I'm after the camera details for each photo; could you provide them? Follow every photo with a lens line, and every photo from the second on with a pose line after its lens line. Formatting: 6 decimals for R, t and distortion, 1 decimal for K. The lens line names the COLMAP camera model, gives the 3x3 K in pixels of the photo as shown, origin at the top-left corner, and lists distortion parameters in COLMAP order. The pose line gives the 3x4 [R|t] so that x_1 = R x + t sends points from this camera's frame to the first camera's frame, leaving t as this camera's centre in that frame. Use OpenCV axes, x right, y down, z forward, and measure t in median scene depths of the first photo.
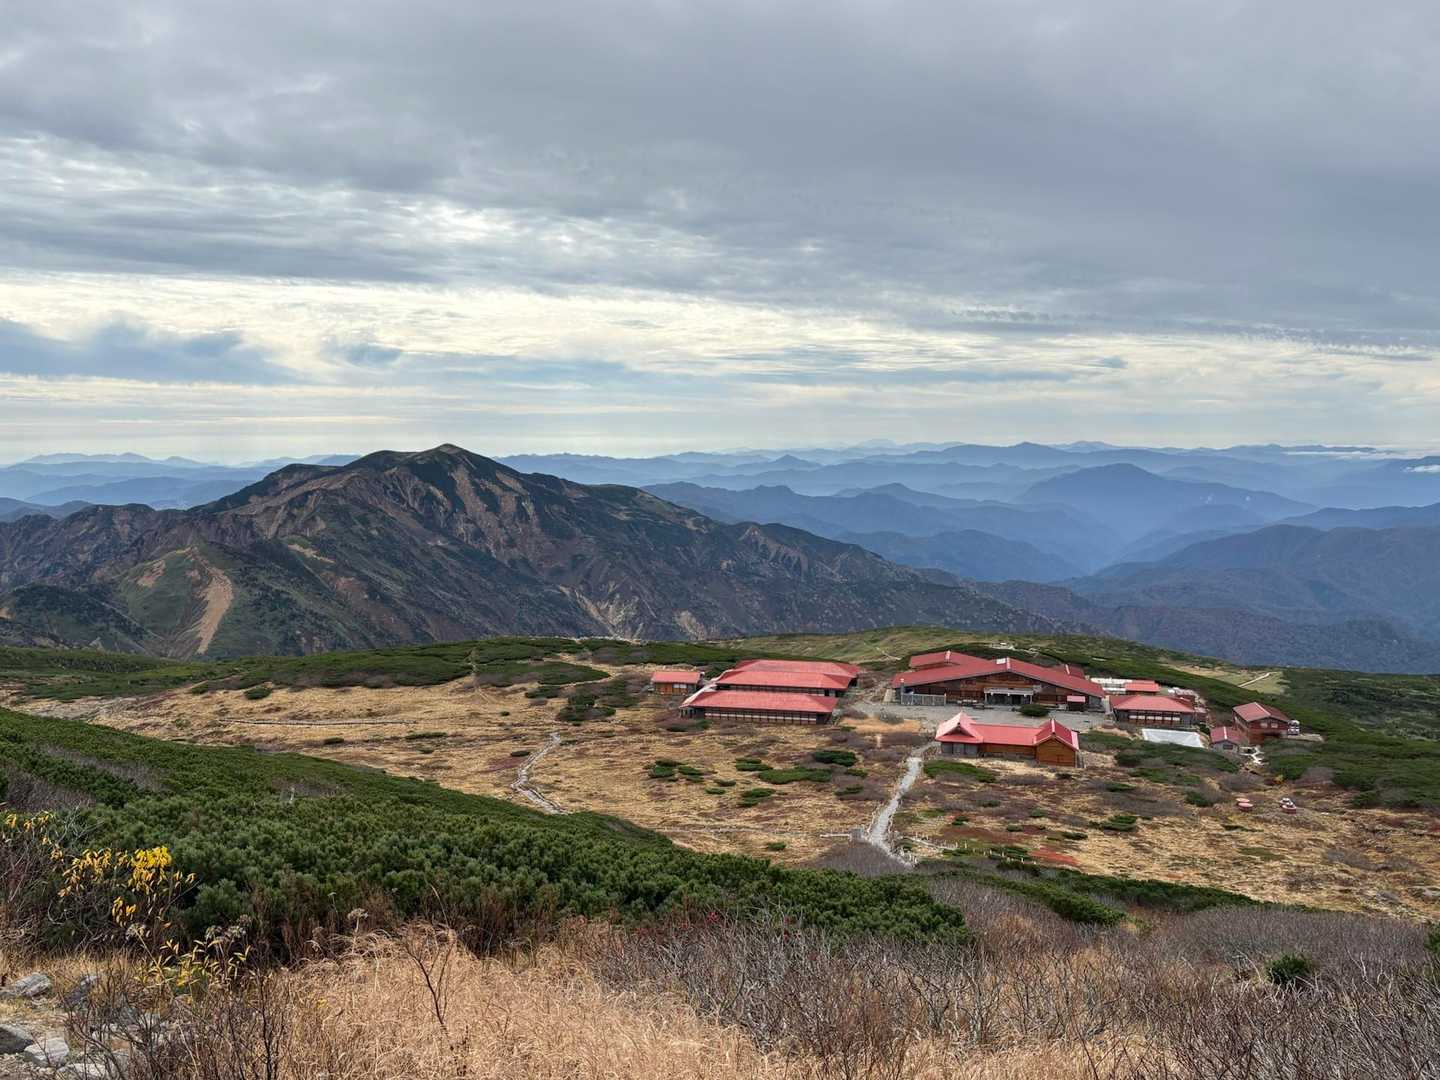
lens RADIAL K [[1284.0, 0, 720.0], [0, 1284.0, 540.0], [0, 0, 1]] dist [0.033354, -0.004942]
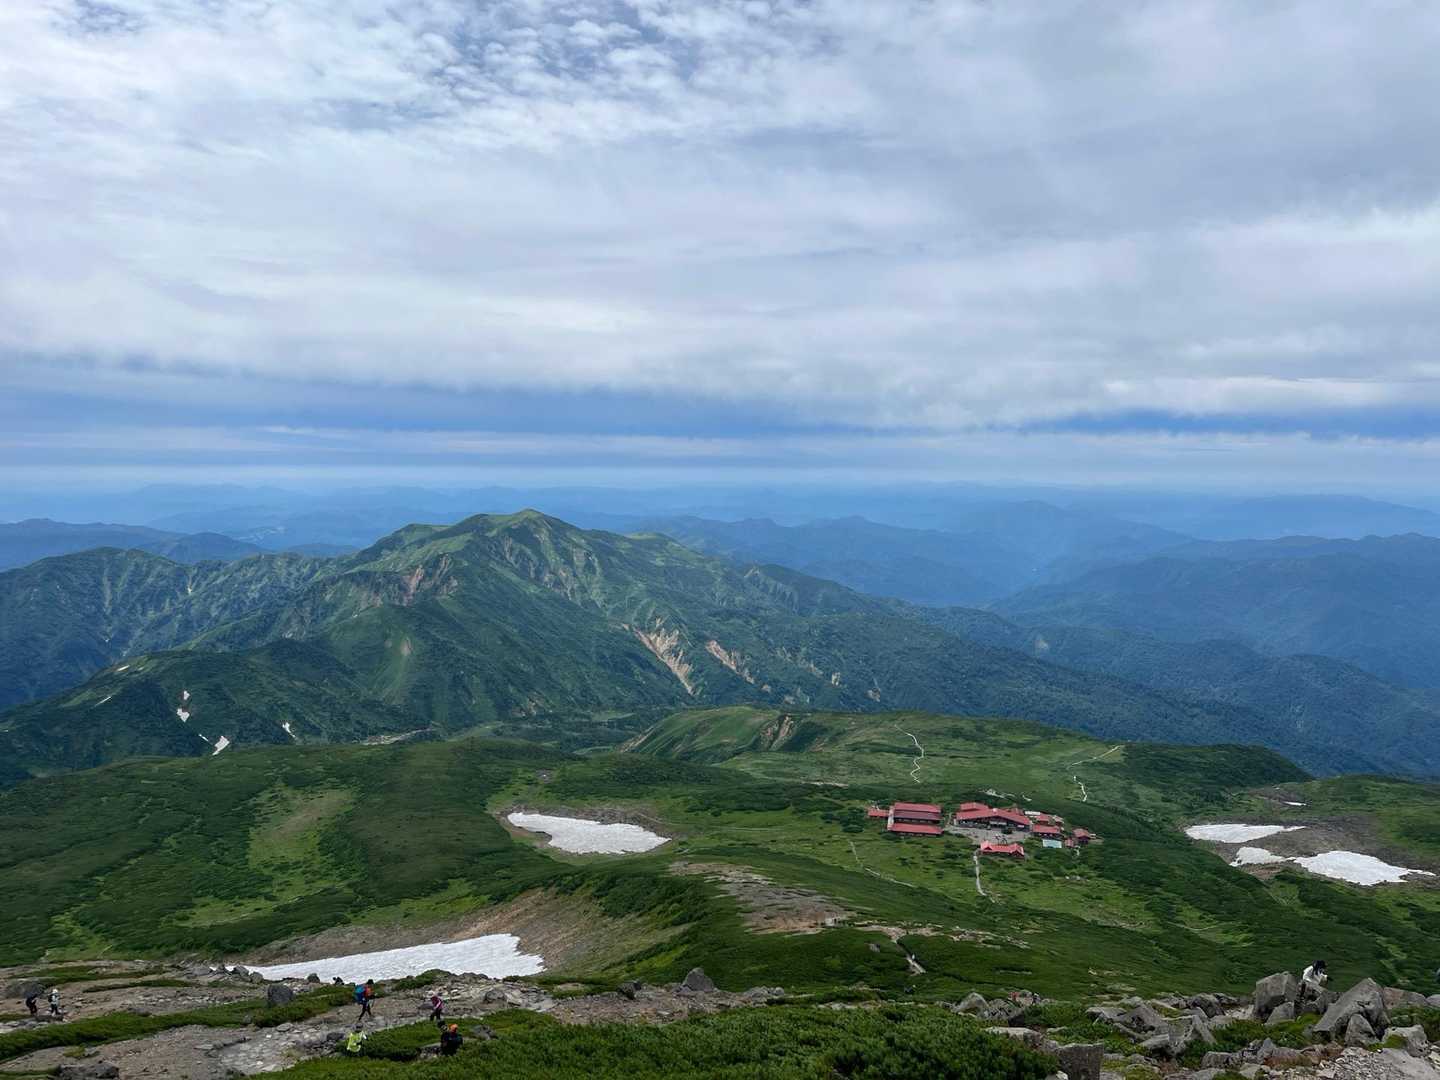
lens RADIAL K [[1136.0, 0, 720.0], [0, 1136.0, 540.0], [0, 0, 1]] dist [0.045685, -0.000644]
pose [[0.999419, 0.011406, 0.032118, -0.058715], [-0.011810, 0.999853, 0.012407, -0.065237], [-0.031972, -0.012779, 0.999407, -0.185412]]
